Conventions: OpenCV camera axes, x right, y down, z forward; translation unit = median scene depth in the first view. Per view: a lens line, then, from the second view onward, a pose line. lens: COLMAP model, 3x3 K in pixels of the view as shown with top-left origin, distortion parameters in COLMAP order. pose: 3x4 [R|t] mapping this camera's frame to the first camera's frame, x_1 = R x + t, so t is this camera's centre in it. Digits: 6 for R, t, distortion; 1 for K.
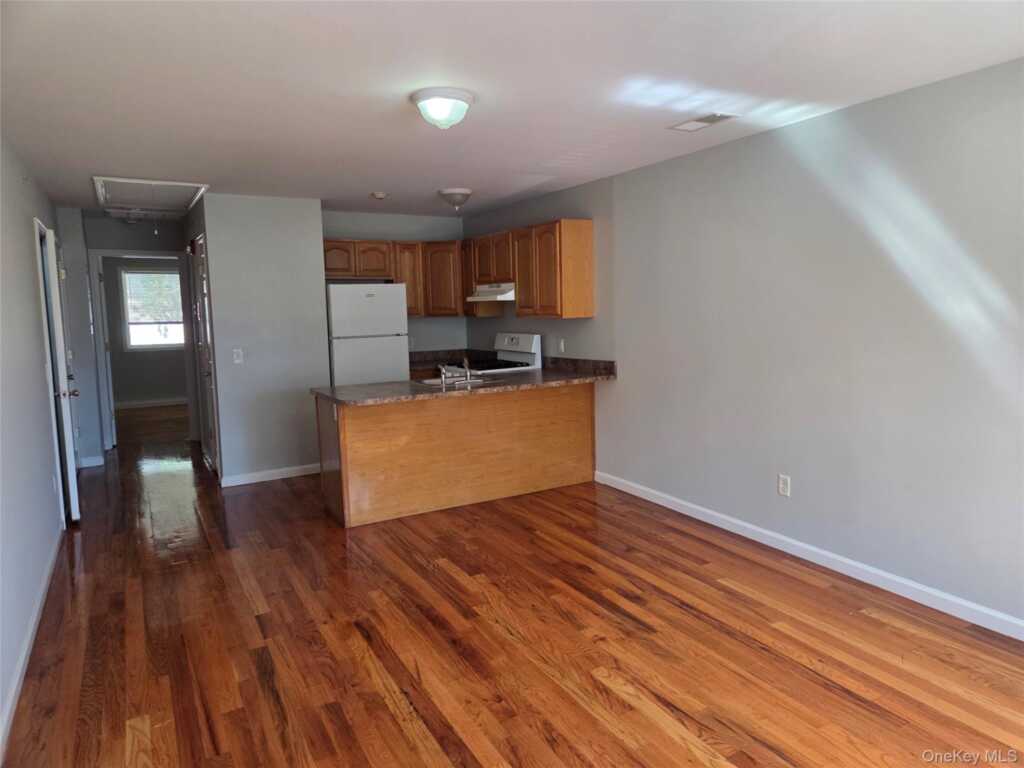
lens RADIAL K [[669.9, 0, 516.5], [0, 669.9, 386.2], [0, 0, 1]] dist [-0.003247, -0.010841]
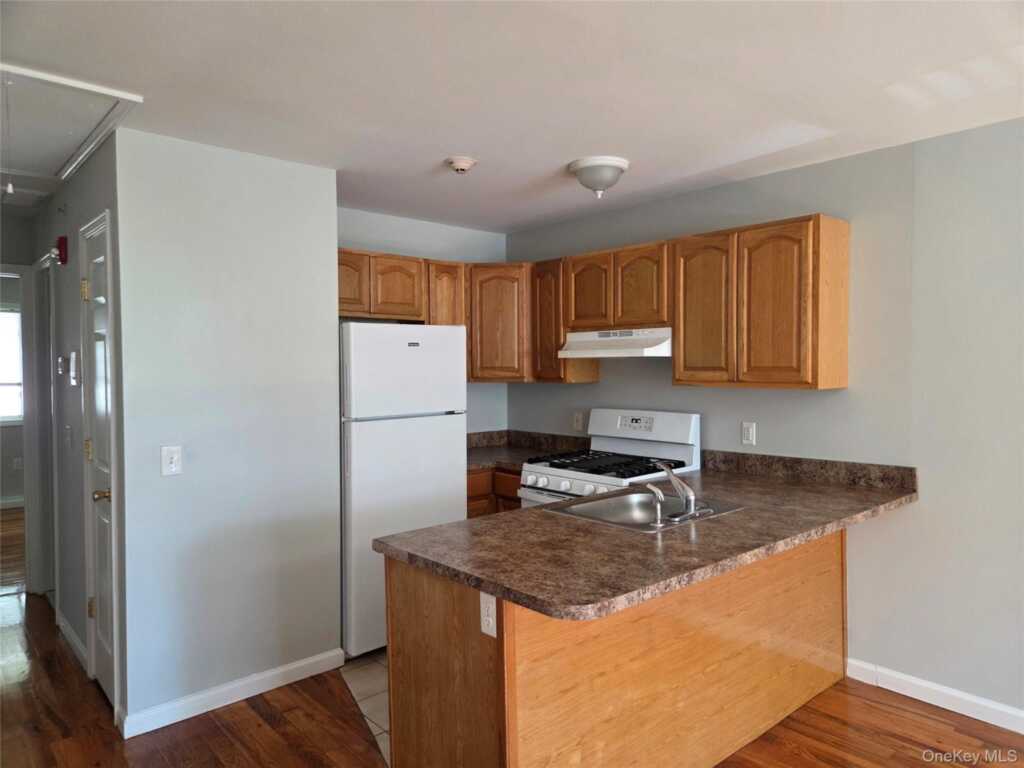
lens RADIAL K [[669.9, 0, 511.8], [0, 669.9, 378.4], [0, 0, 1]] dist [-0.003247, -0.010841]
pose [[0.981983, 0.011287, 0.188633, -0.253263], [0.007863, 0.994910, -0.100464, -0.050921], [-0.188806, 0.100137, 0.976896, 0.448536]]
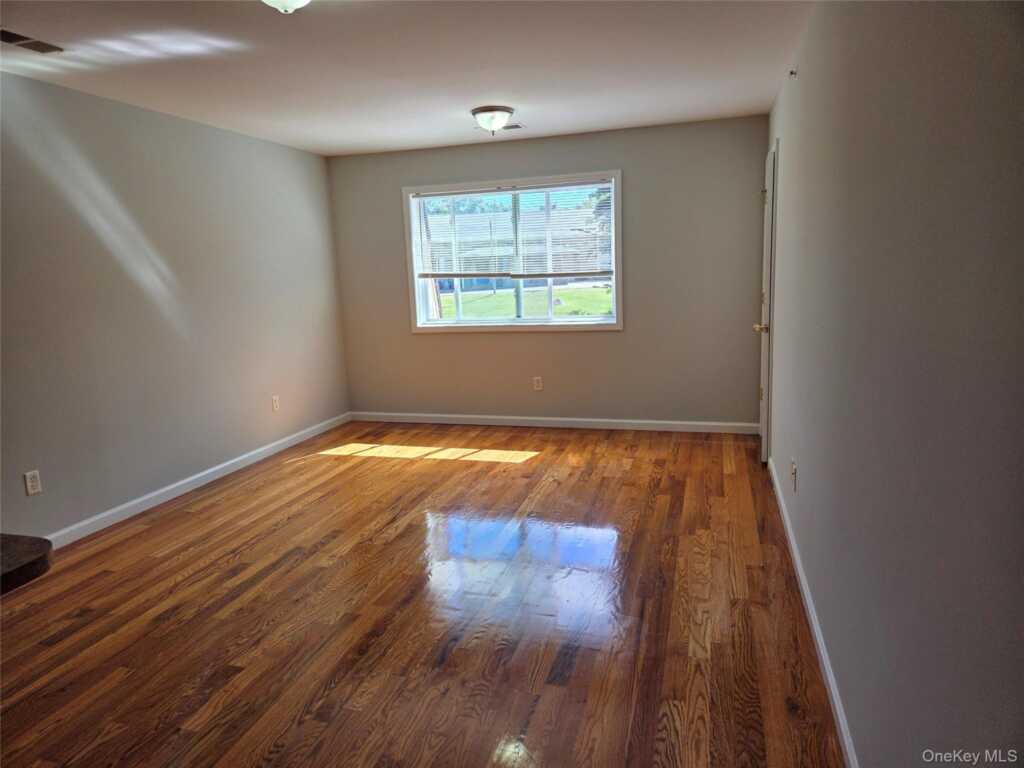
lens RADIAL K [[669.9, 0, 512.9], [0, 669.9, 384.6], [0, 0, 1]] dist [-0.003247, -0.010841]
pose [[-0.693978, -0.089202, 0.714450, -0.450747], [0.133270, 0.959234, 0.249216, -0.076419], [-0.707555, 0.268165, -0.653799, 0.744084]]
